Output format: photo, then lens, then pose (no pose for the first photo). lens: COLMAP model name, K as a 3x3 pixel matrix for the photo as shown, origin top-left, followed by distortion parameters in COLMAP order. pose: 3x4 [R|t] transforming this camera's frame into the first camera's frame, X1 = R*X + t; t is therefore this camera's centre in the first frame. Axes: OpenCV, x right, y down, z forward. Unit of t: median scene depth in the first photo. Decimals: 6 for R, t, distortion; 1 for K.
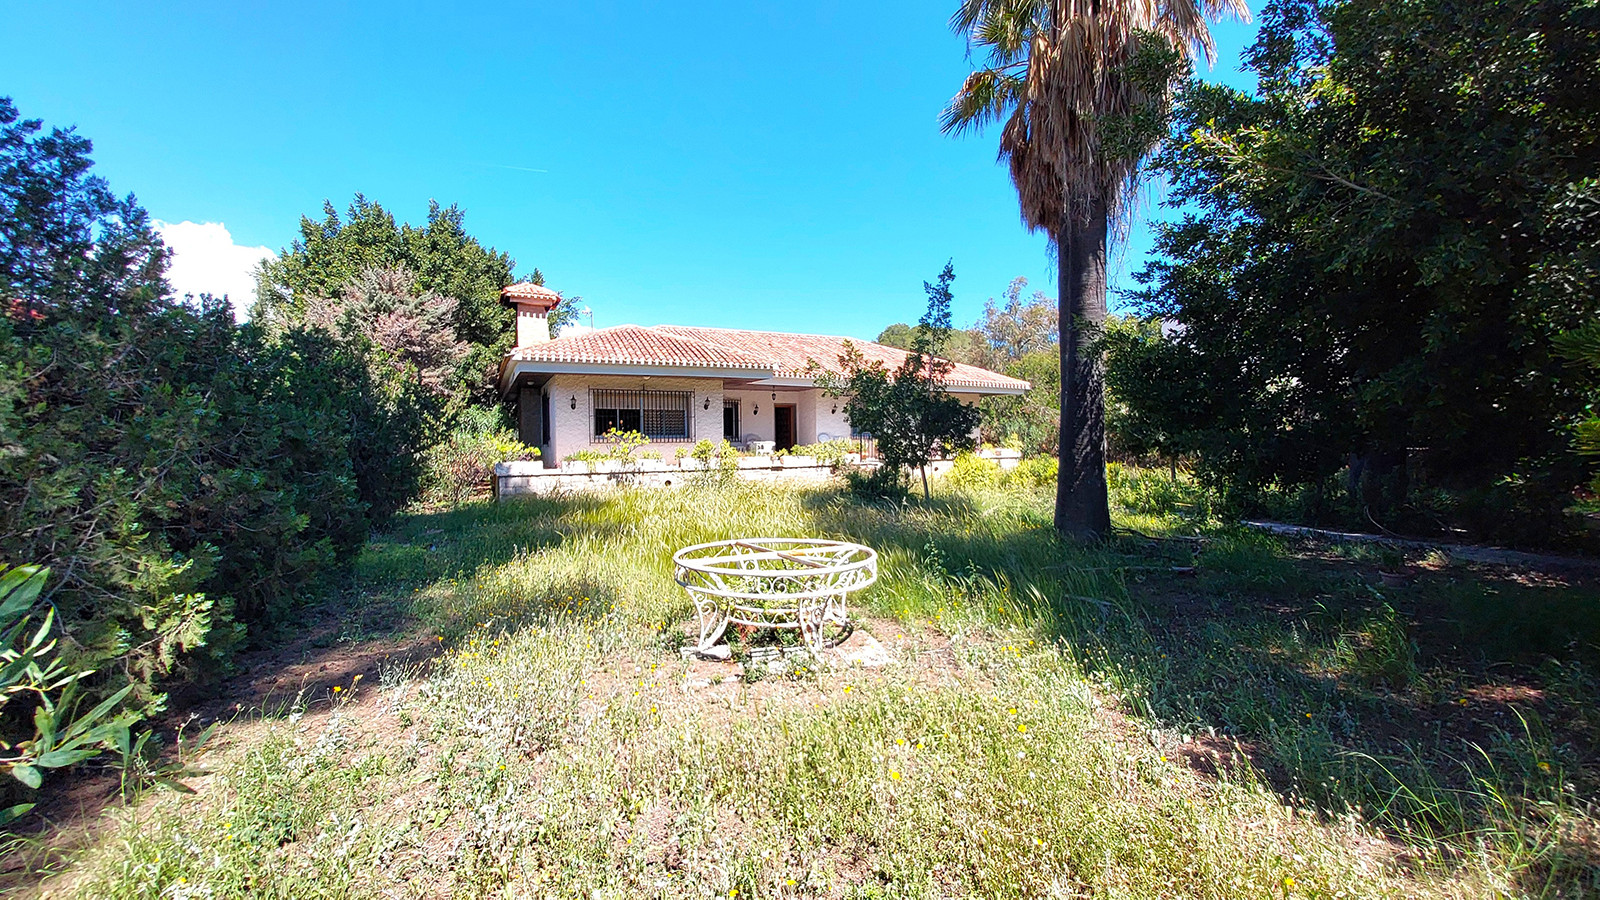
lens RADIAL K [[638.7, 0, 793.5], [0, 638.7, 454.0], [0, 0, 1]] dist [-0.002033, -0.001569]
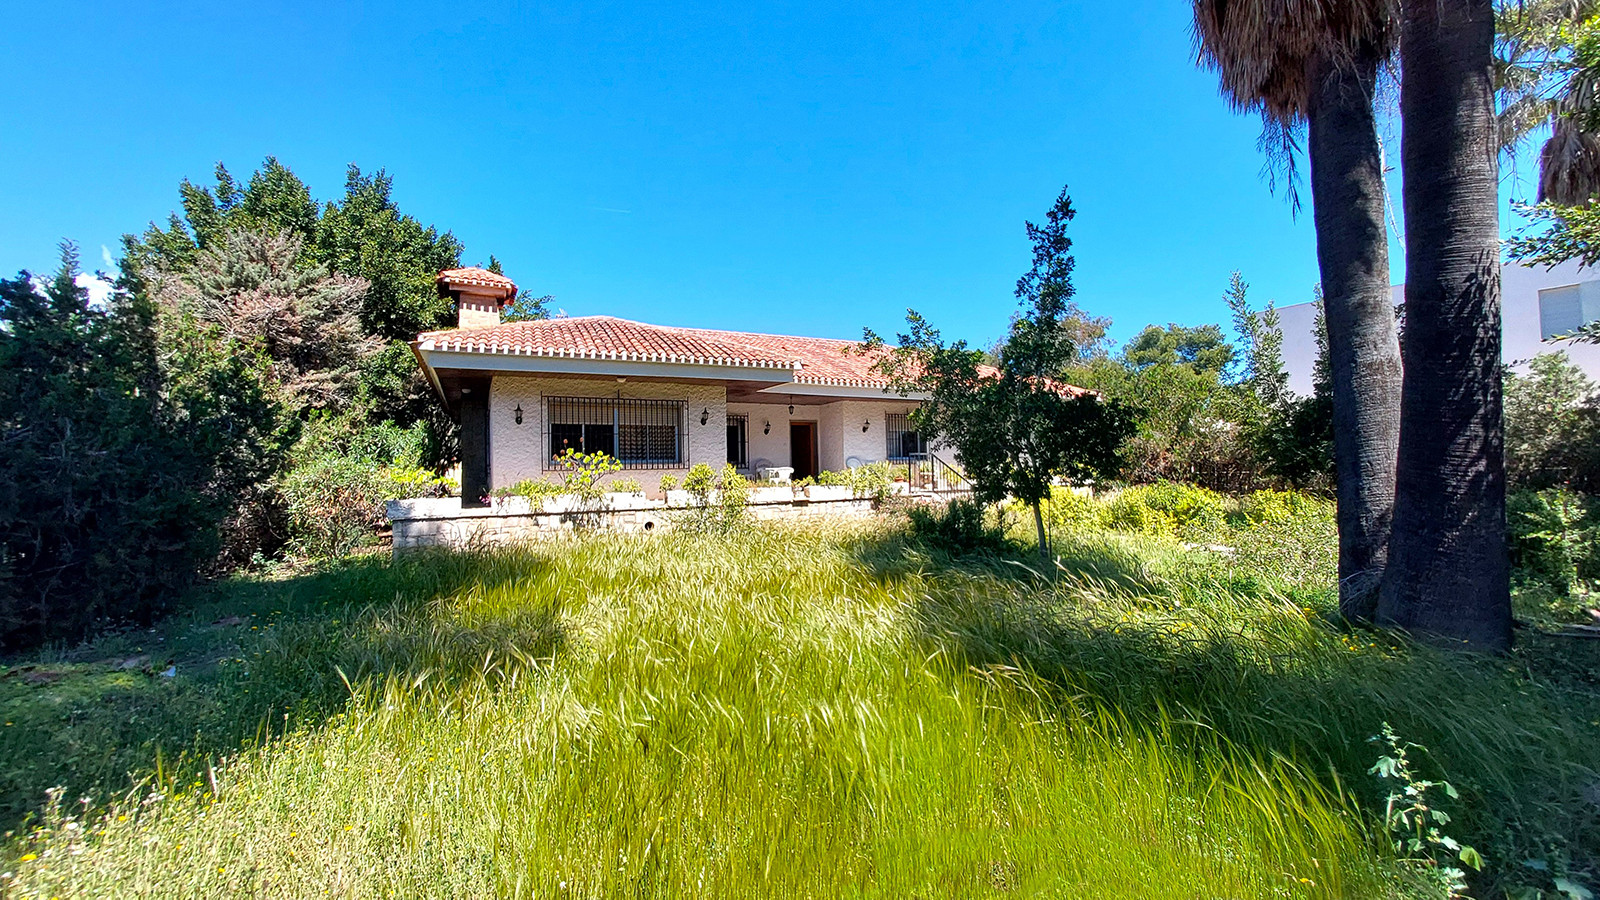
lens RADIAL K [[758.1, 0, 807.1], [0, 758.1, 459.3], [0, 0, 1]] dist [0.003377, 0.000084]
pose [[0.999946, -0.009954, -0.003108, -0.016342], [0.009849, 0.999436, -0.032100, 0.000411], [0.003425, 0.032067, 0.999480, 0.139998]]
